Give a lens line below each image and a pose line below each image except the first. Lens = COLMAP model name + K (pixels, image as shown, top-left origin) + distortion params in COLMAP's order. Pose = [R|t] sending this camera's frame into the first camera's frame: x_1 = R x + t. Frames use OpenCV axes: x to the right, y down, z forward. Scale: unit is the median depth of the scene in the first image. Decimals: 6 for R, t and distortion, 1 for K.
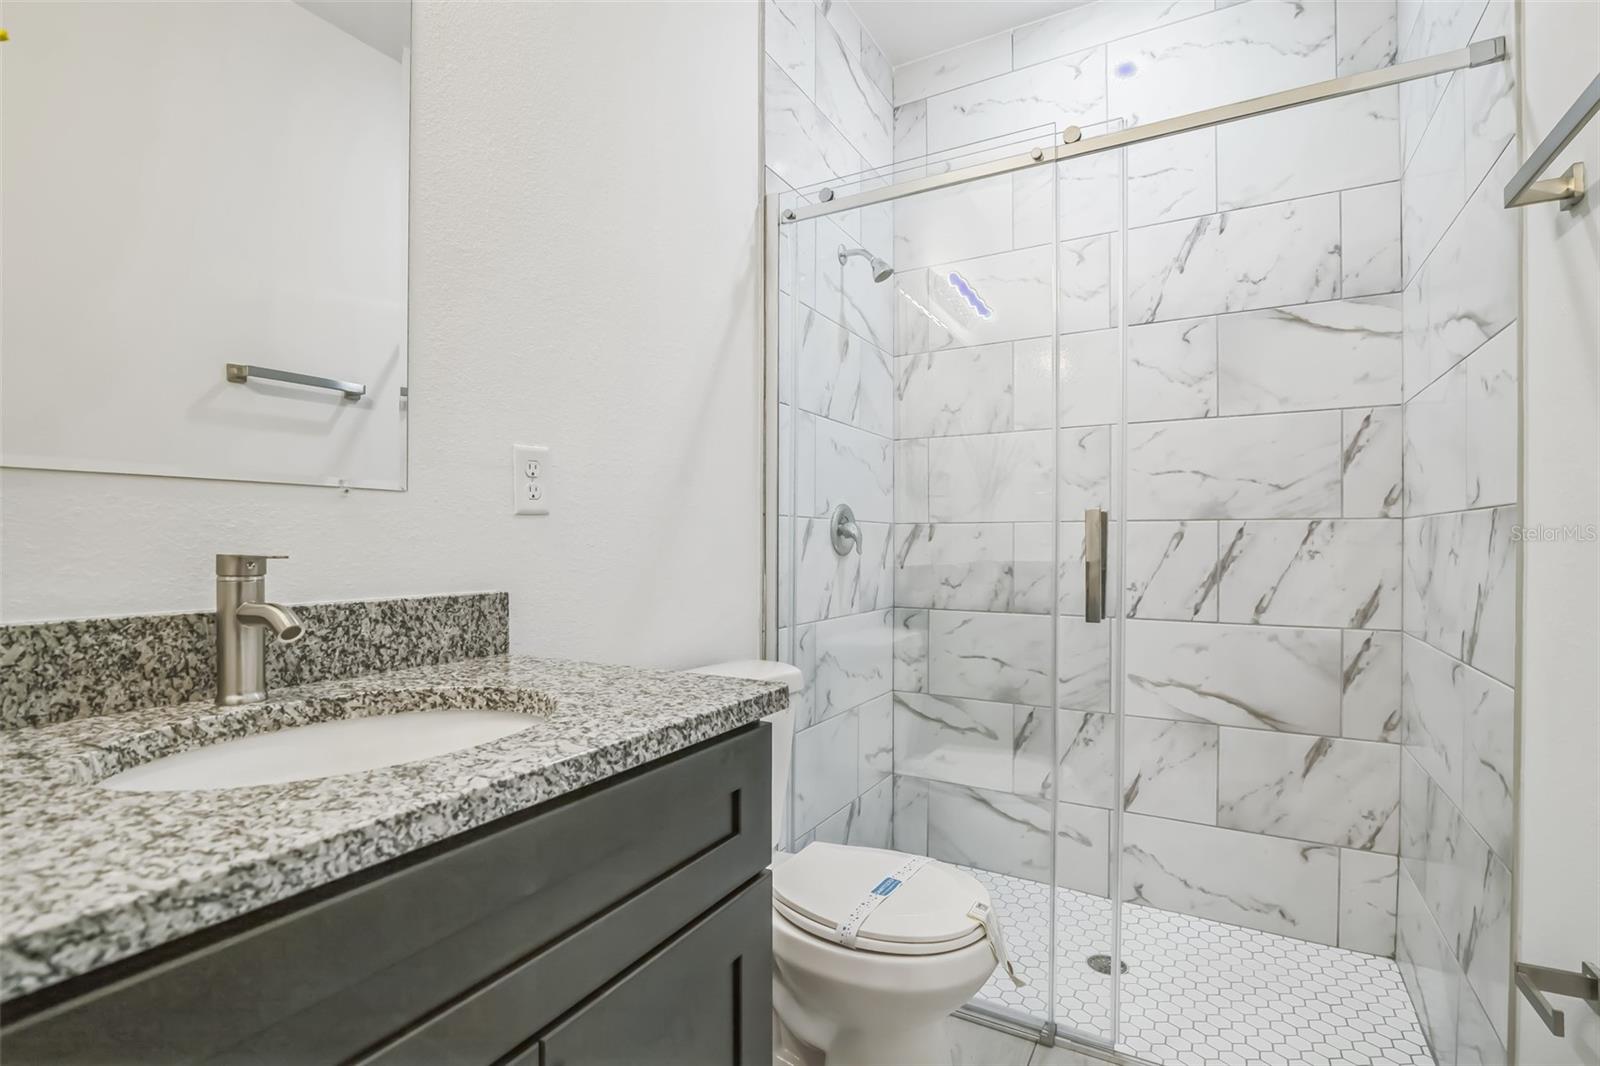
lens RADIAL K [[743.1, 0, 804.3], [0, 743.1, 534.5], [0, 0, 1]] dist [-0.009506, -0.001083]
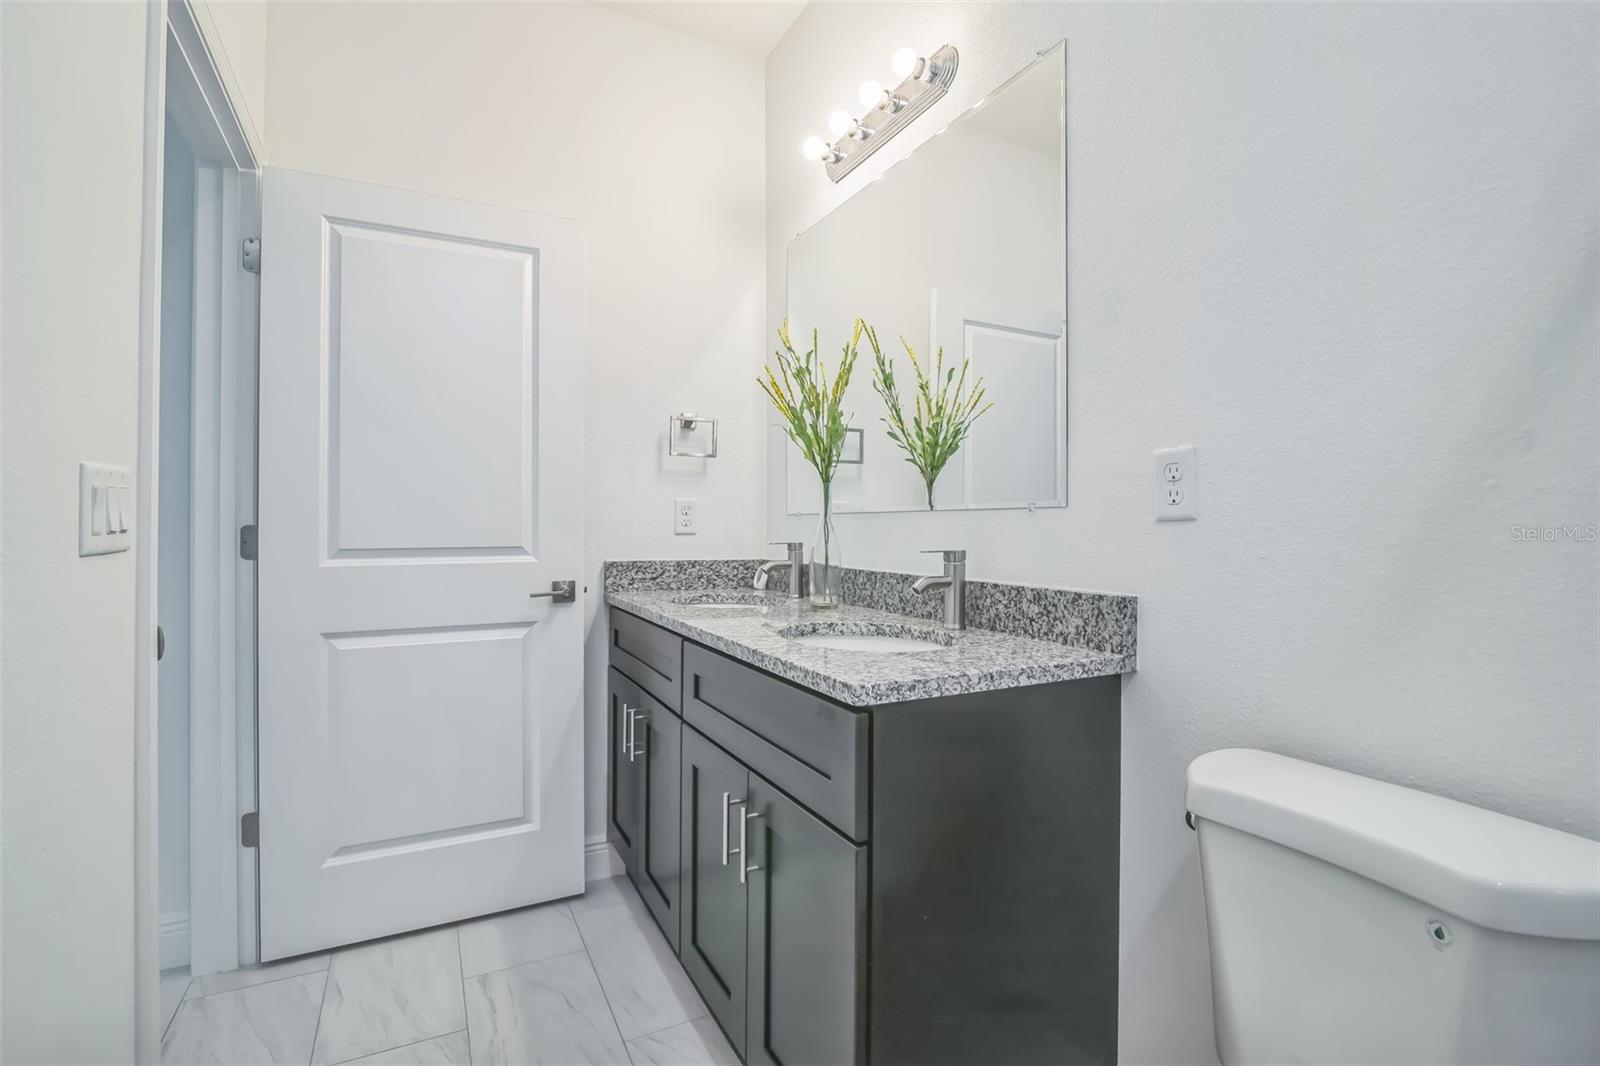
lens RADIAL K [[743.1, 0, 798.0], [0, 743.1, 530.6], [0, 0, 1]] dist [-0.009506, -0.001083]
pose [[-0.539704, 0.003422, -0.841848, 0.828337], [0.004200, 0.999990, 0.001372, -0.021515], [0.841845, -0.002795, -0.539713, 1.342571]]
